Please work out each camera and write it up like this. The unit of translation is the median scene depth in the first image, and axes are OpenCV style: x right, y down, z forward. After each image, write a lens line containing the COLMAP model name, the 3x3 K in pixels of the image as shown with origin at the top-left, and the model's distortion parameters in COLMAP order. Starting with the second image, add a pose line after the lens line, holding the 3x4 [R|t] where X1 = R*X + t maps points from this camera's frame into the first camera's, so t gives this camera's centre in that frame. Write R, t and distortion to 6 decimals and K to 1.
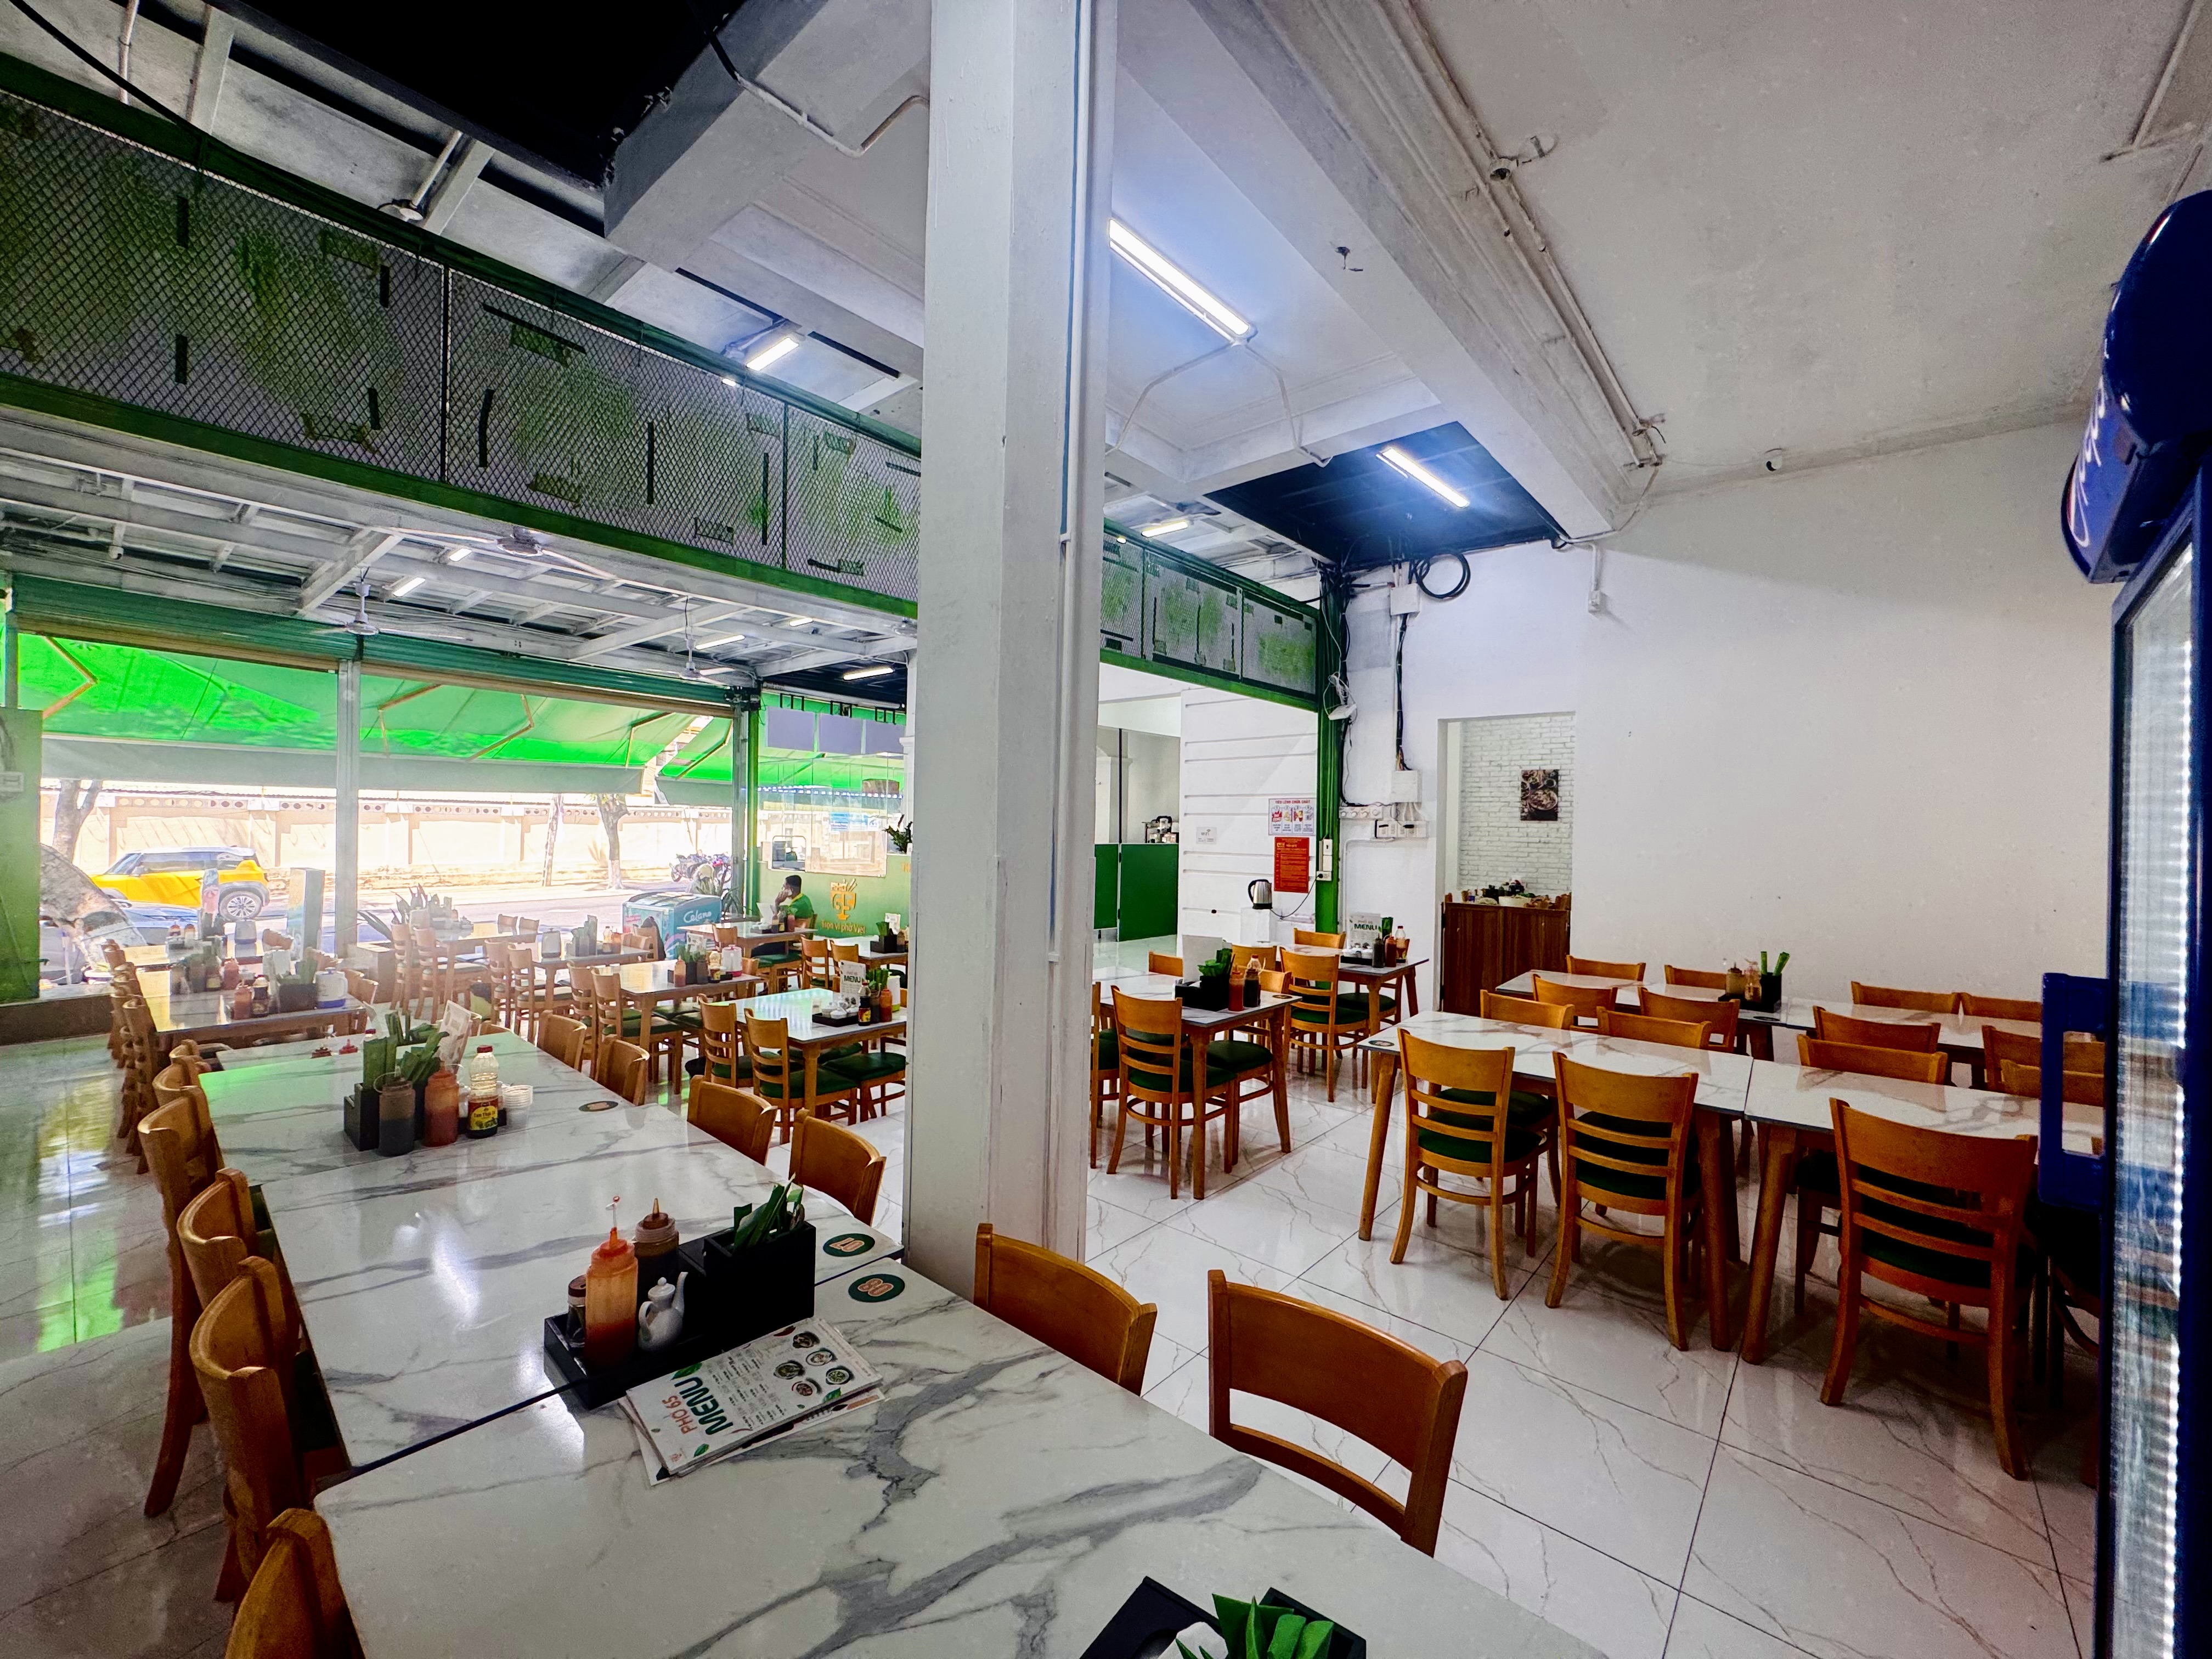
lens RADIAL K [[878.6, 0, 1104.3], [0, 878.6, 828.6], [0, 0, 1]] dist [-0.002546, -0.000154]
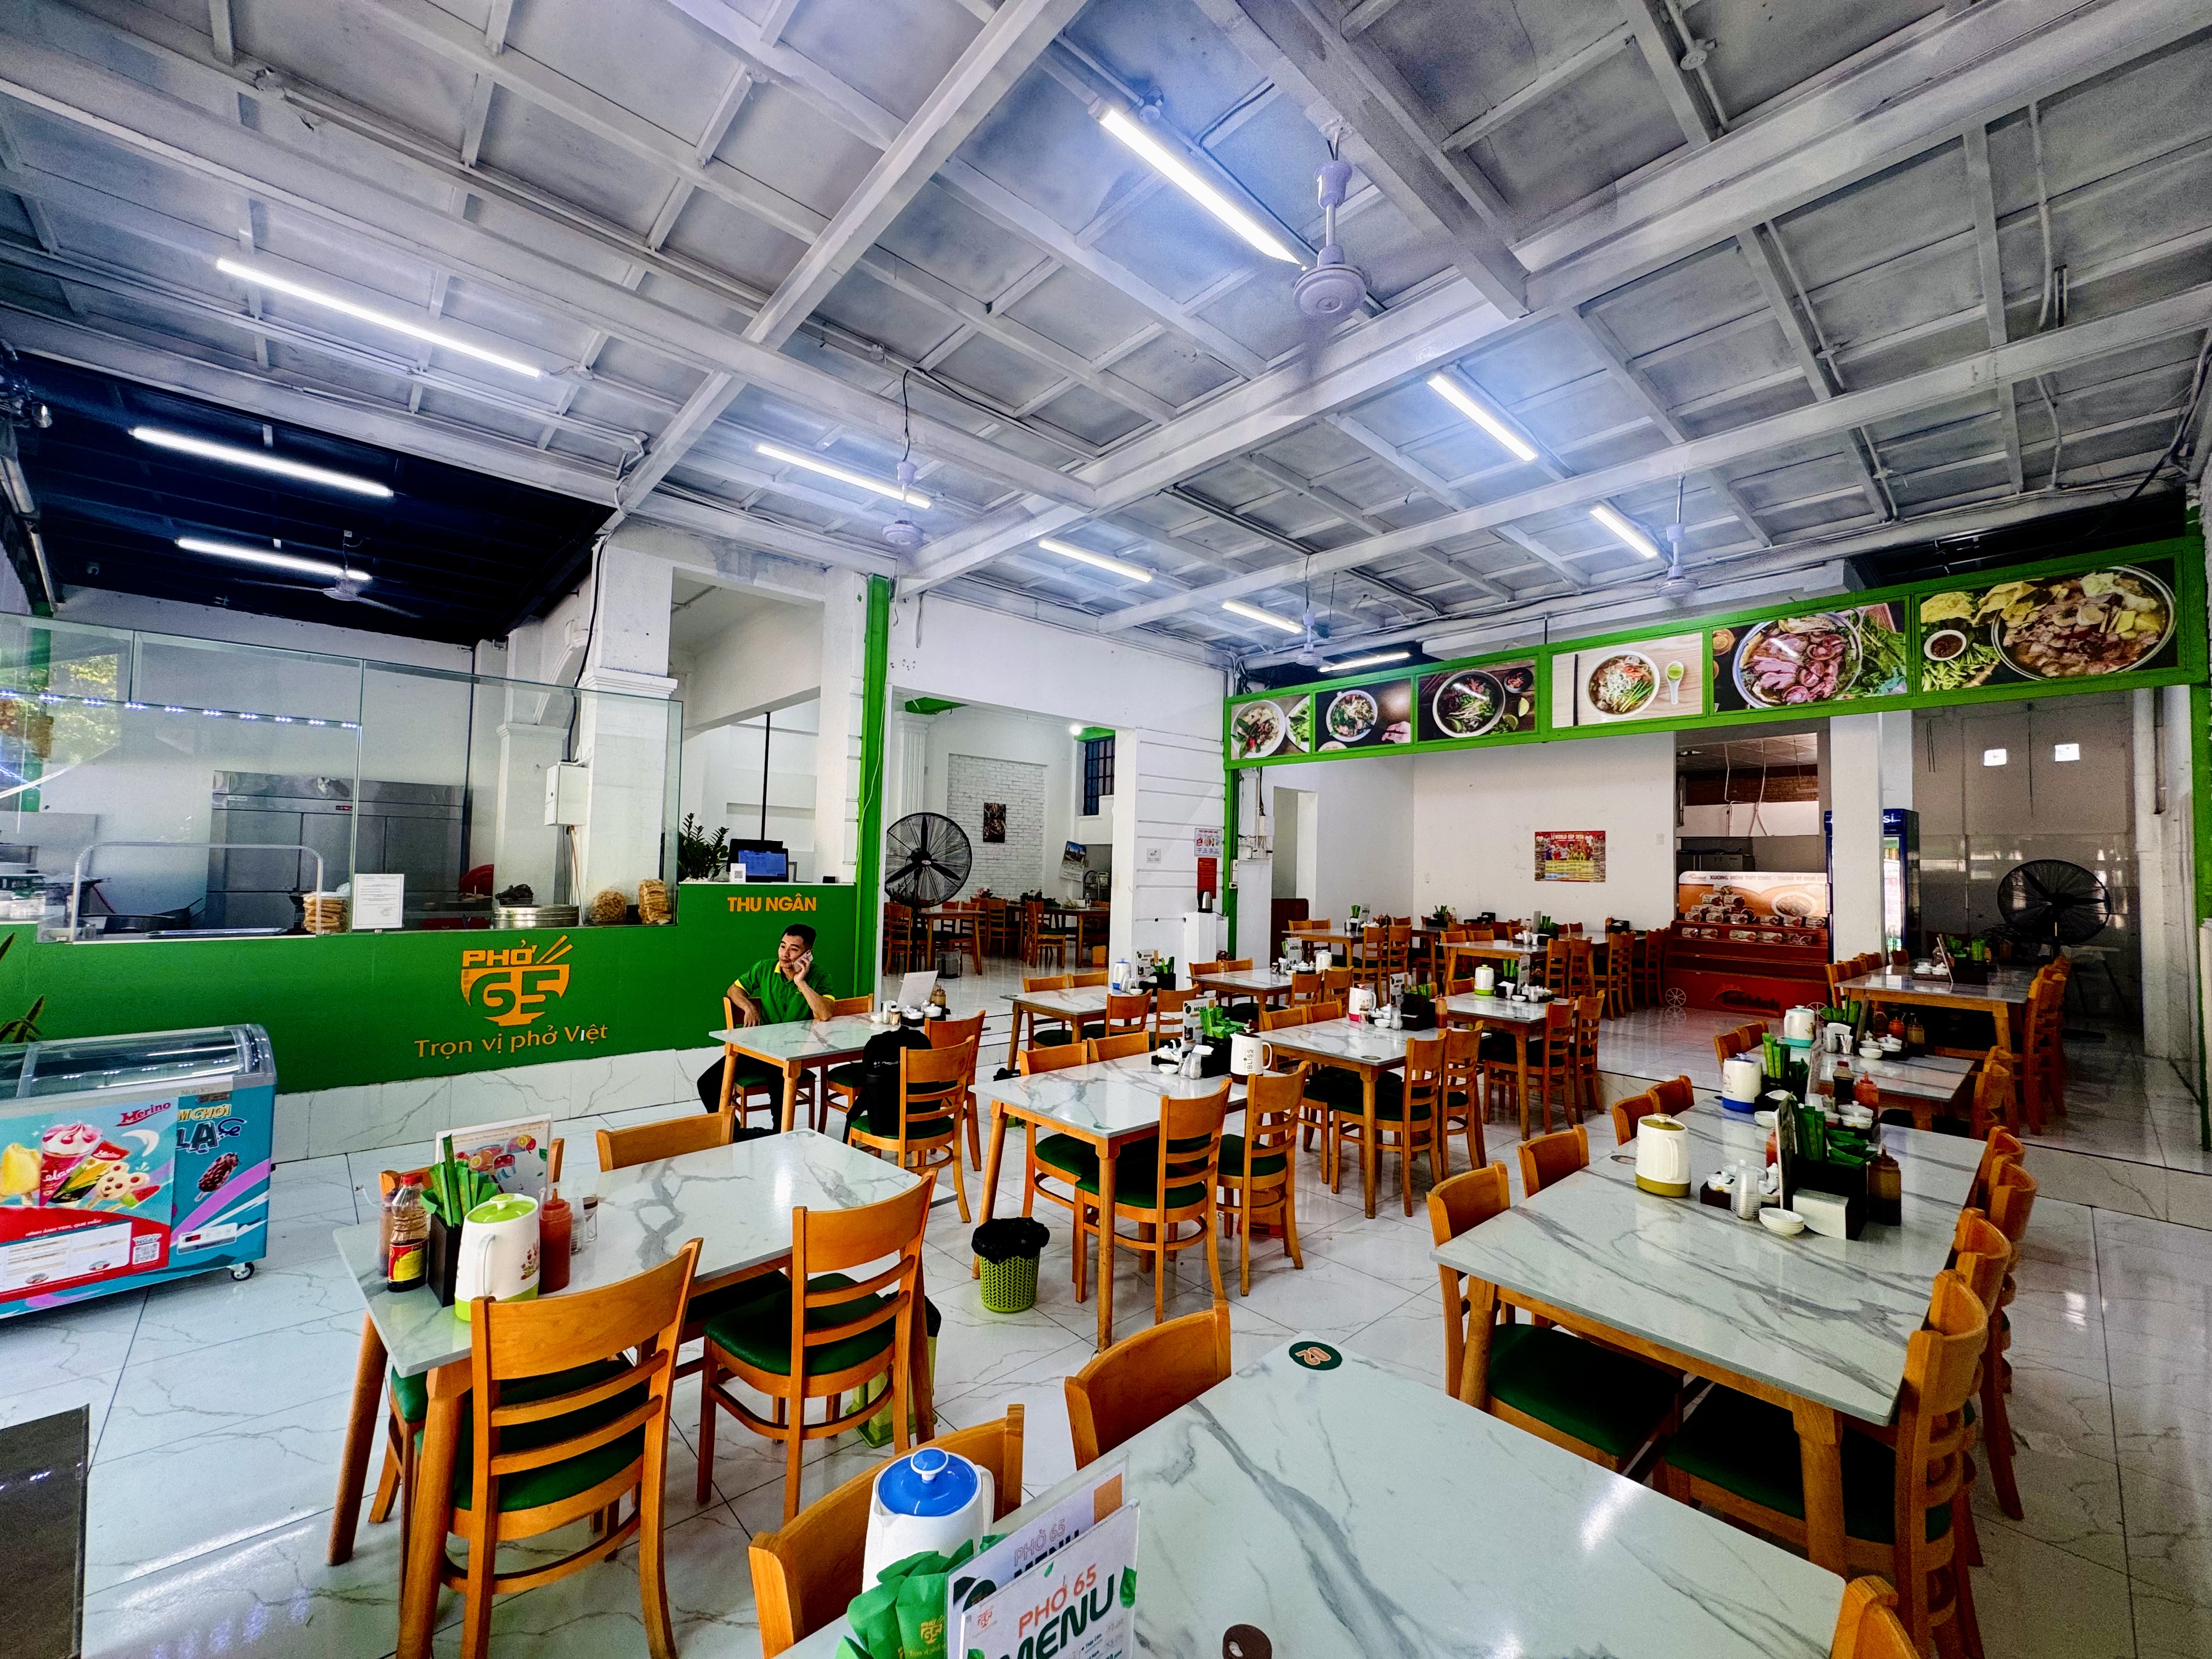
lens RADIAL K [[878.6, 0, 1106.5], [0, 878.6, 830.2], [0, 0, 1]] dist [-0.002546, -0.000154]
pose [[0.114868, 0.030927, 0.992899, -1.192172], [-0.024009, 0.999310, -0.028349, 0.009294], [-0.993091, -0.020582, 0.115531, 1.040627]]
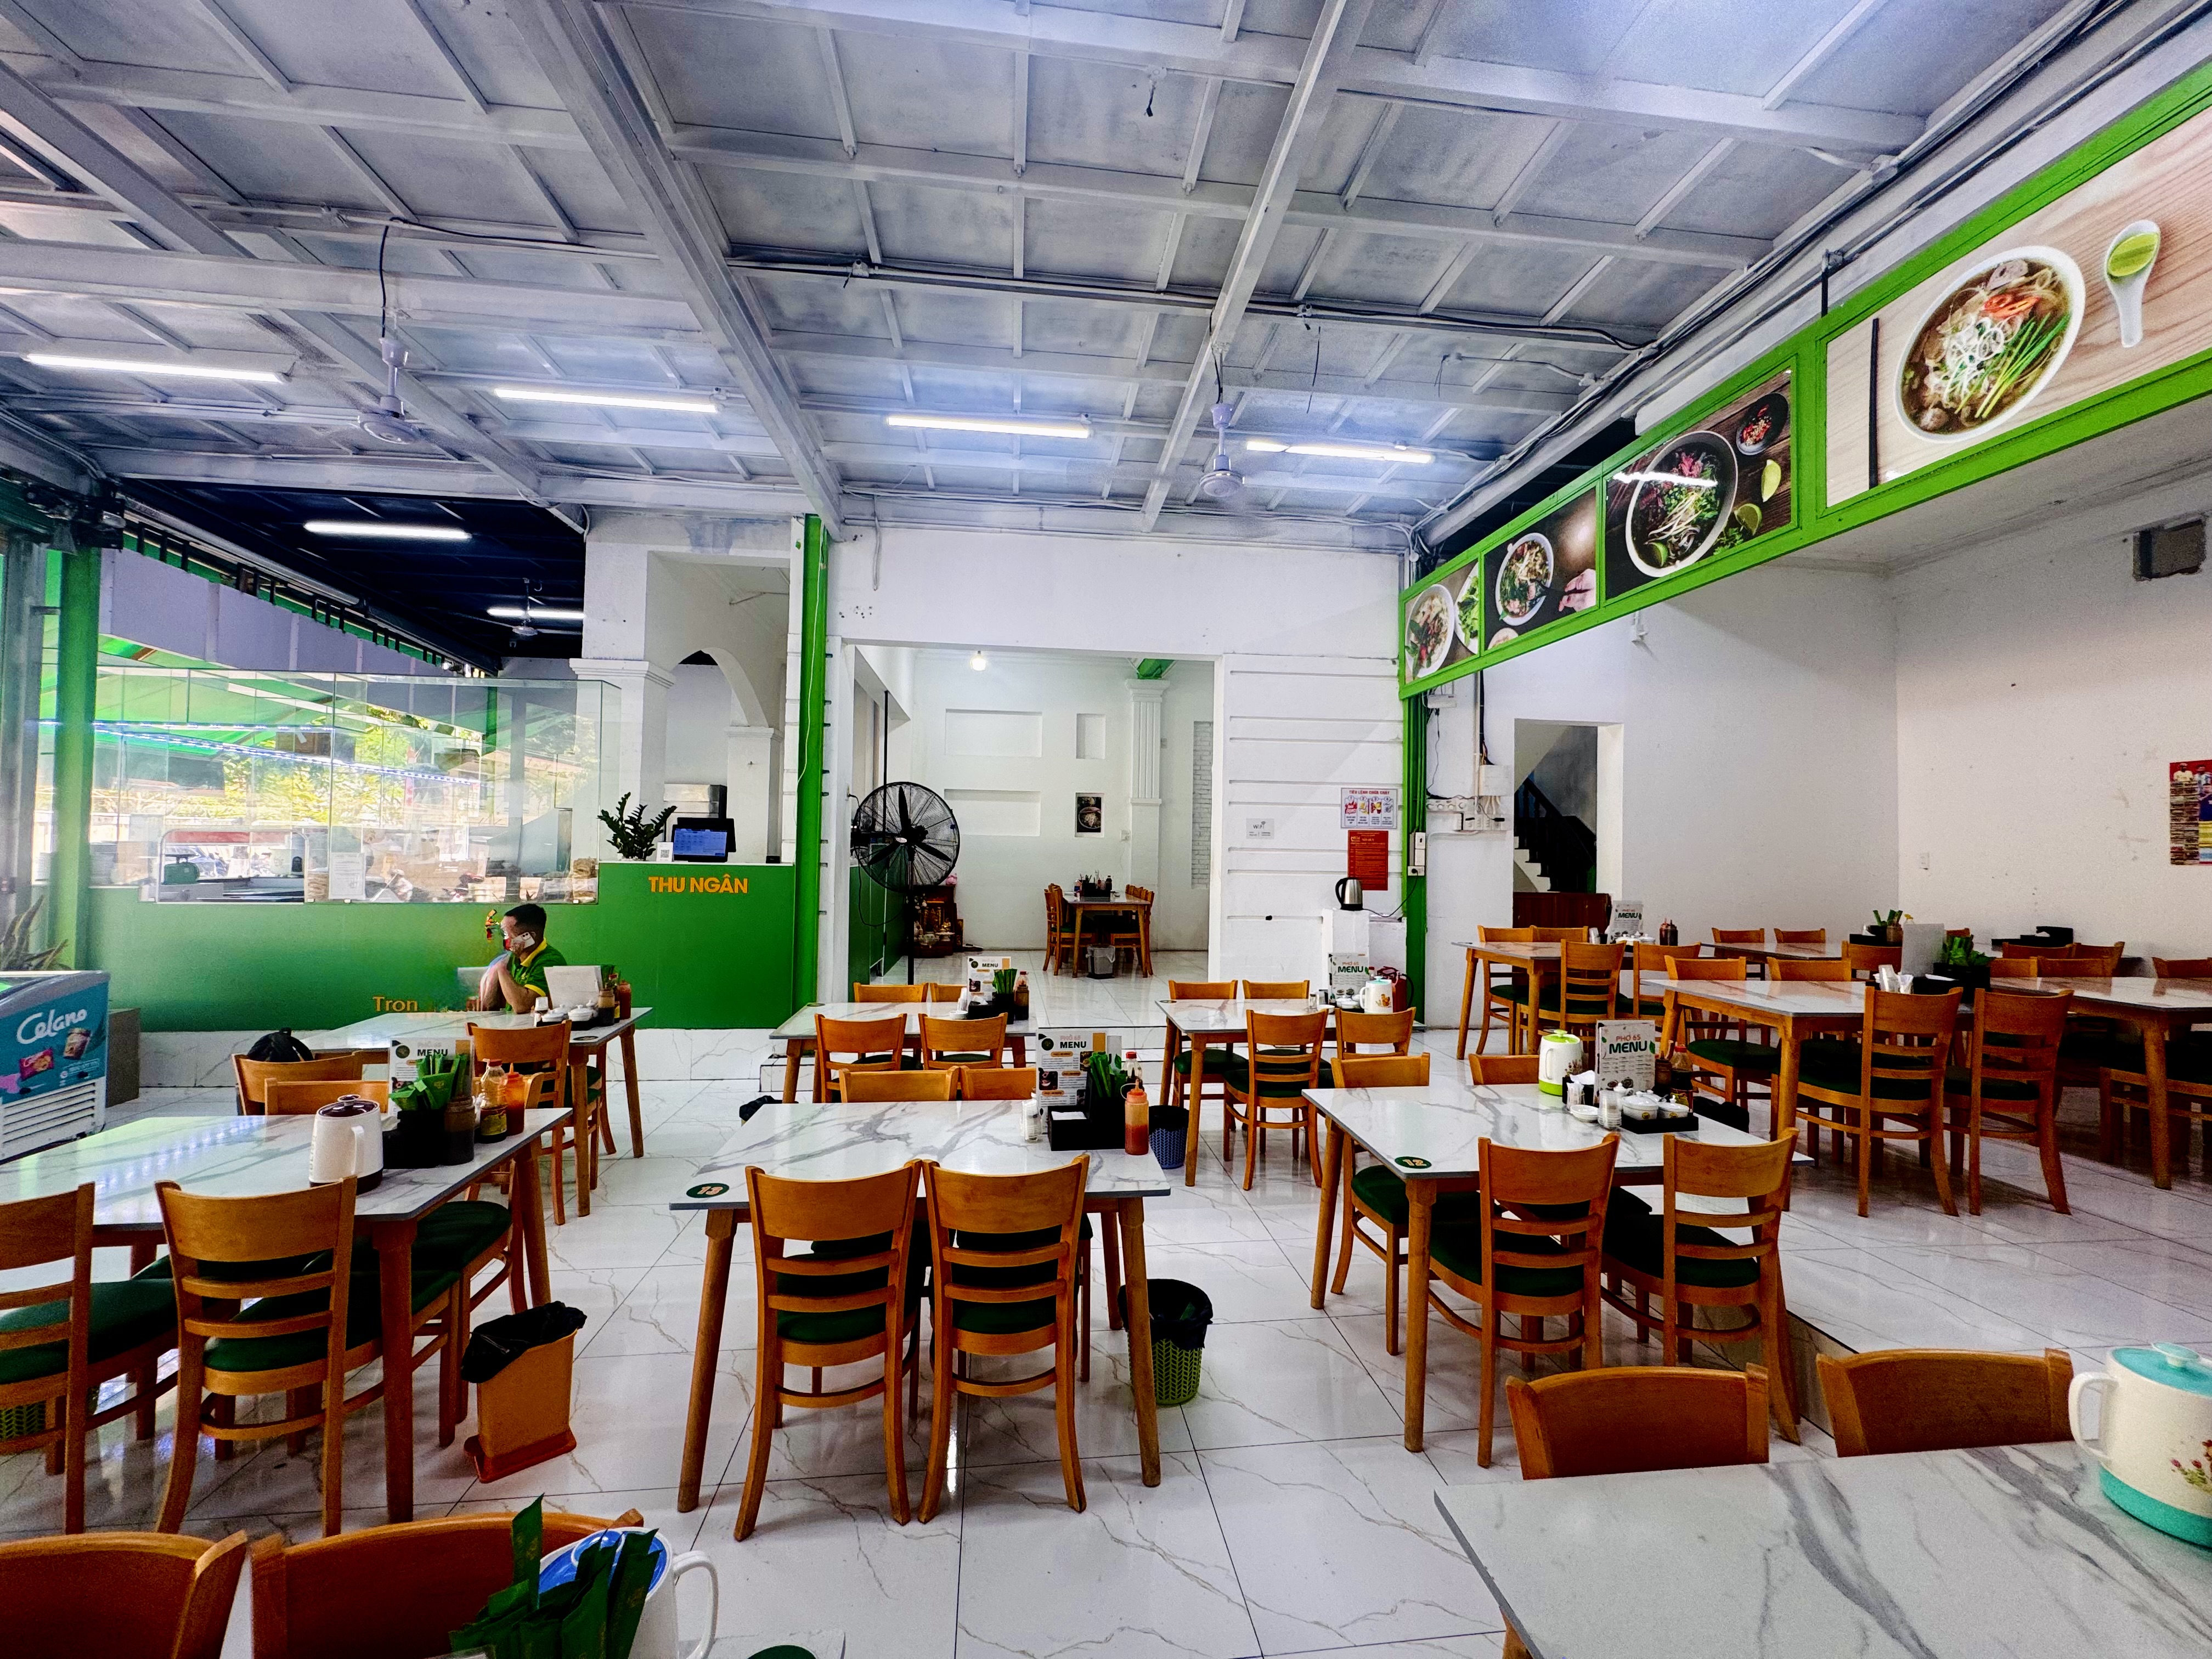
lens RADIAL K [[878.6, 0, 1108.9], [0, 878.6, 835.0], [0, 0, 1]] dist [-0.002546, -0.000154]
pose [[0.671971, 0.006816, 0.740546, -0.684256], [-0.006127, 0.999975, -0.003644, 0.020211], [-0.740552, -0.002088, 0.671996, 0.603405]]
